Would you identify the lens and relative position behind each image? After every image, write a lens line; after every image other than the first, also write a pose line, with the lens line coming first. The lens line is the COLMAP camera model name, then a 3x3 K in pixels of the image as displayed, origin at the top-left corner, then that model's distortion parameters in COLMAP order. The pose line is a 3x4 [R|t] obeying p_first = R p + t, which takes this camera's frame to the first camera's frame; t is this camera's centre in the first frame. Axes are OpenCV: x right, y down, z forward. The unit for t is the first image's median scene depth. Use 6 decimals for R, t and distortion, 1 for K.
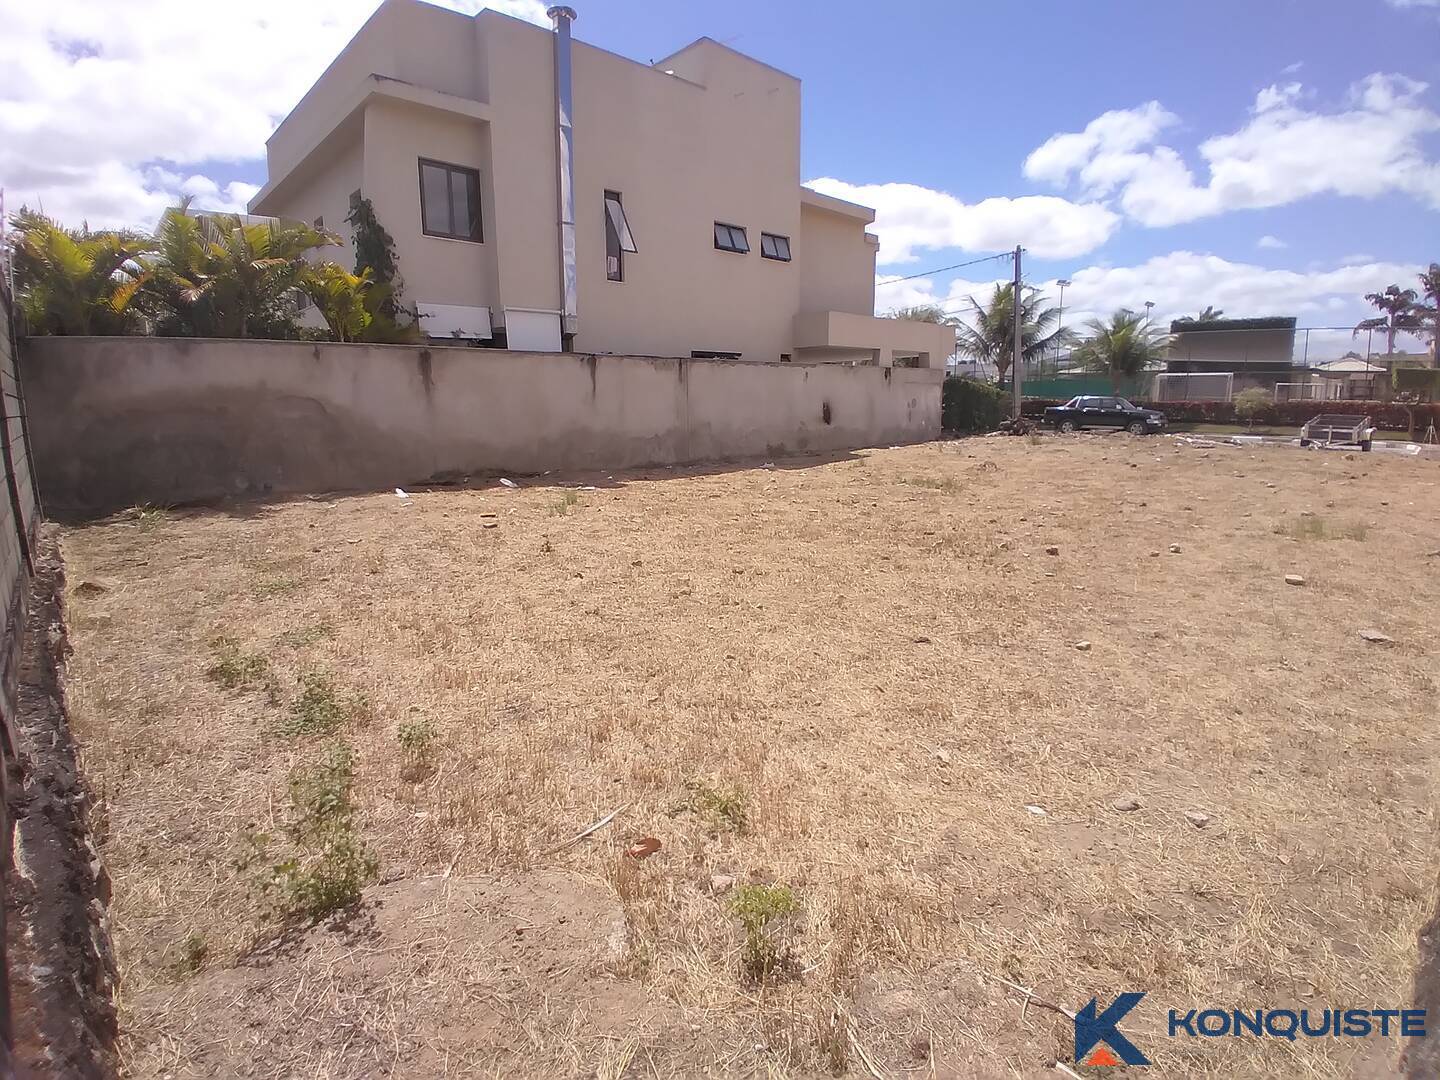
lens RADIAL K [[722.1, 0, 718.8], [0, 722.1, 536.7], [0, 0, 1]] dist [0.010885, -0.047437]
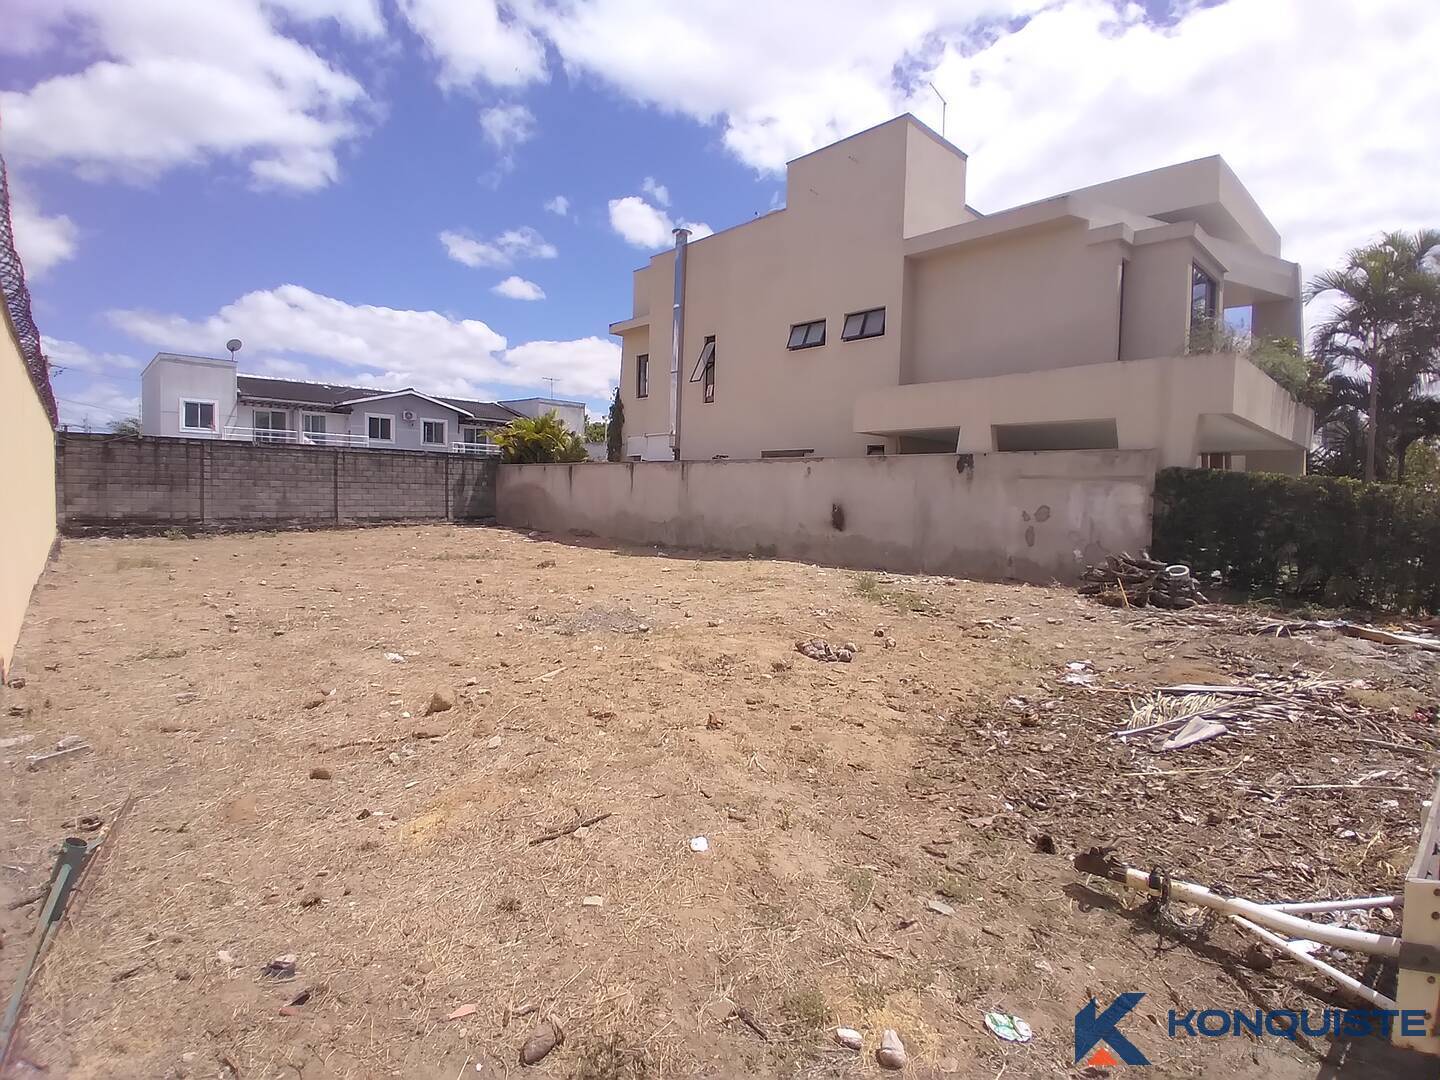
lens RADIAL K [[722.1, 0, 718.8], [0, 722.1, 536.7], [0, 0, 1]] dist [0.010885, -0.047437]
pose [[-0.012402, 0.066936, -0.997680, 0.982144], [-0.210333, 0.975259, 0.068046, -0.183467], [0.977551, 0.210689, 0.001983, 0.911711]]
